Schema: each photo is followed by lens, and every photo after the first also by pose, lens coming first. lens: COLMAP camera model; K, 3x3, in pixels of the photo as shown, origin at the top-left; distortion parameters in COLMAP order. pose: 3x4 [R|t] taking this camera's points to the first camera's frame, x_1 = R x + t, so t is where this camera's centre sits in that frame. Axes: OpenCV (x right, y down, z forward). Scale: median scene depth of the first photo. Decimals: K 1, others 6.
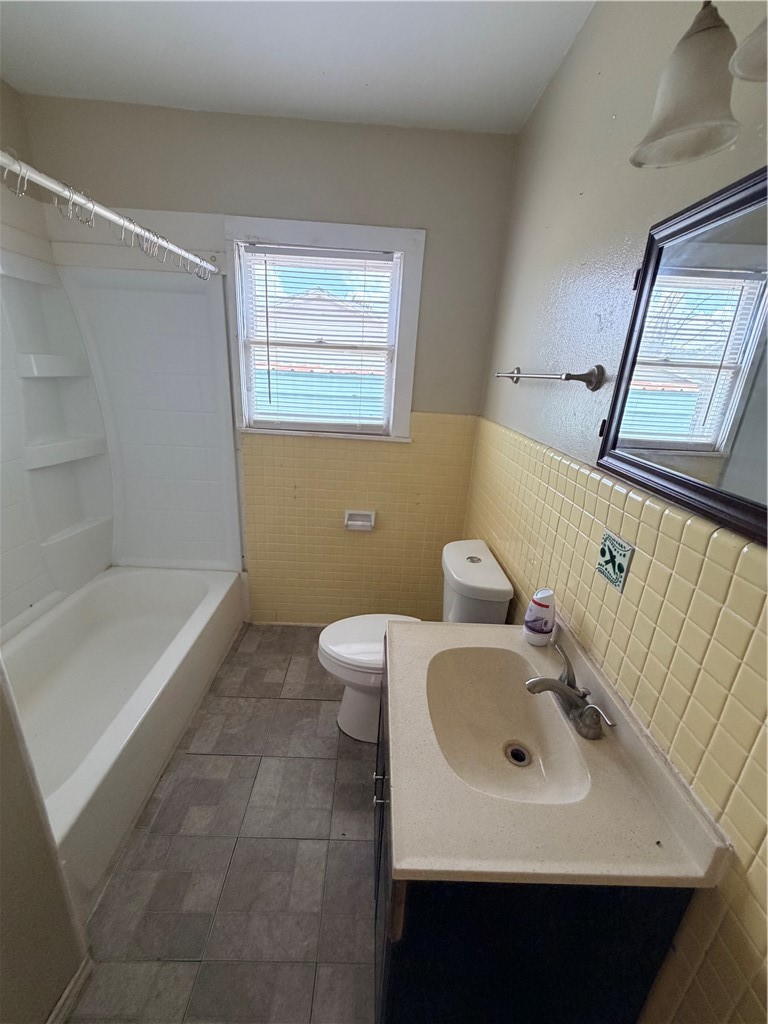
lens RADIAL K [[411.2, 0, 382.4], [0, 411.2, 511.1], [0, 0, 1]] dist [0.000458, 0.000656]
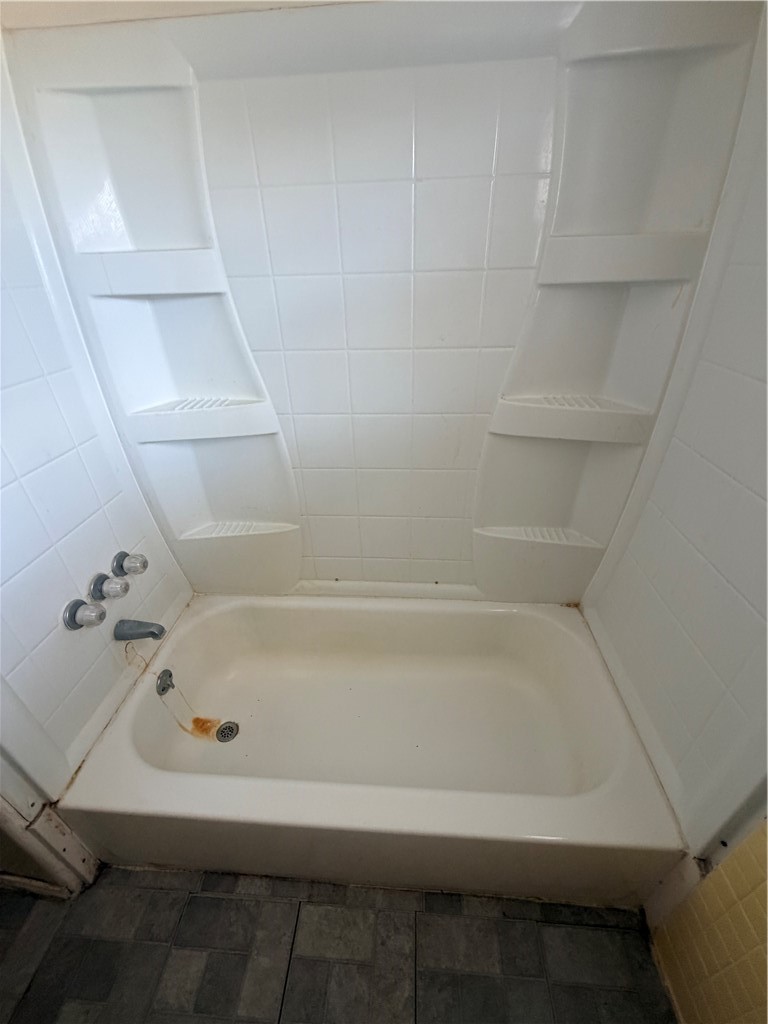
lens RADIAL K [[411.2, 0, 382.4], [0, 411.2, 511.1], [0, 0, 1]] dist [0.000458, 0.000656]
pose [[-0.084451, 0.471267, -0.877938, -0.171720], [-0.305420, 0.826433, 0.472999, -0.233867], [0.948465, 0.308085, 0.074142, 0.740818]]
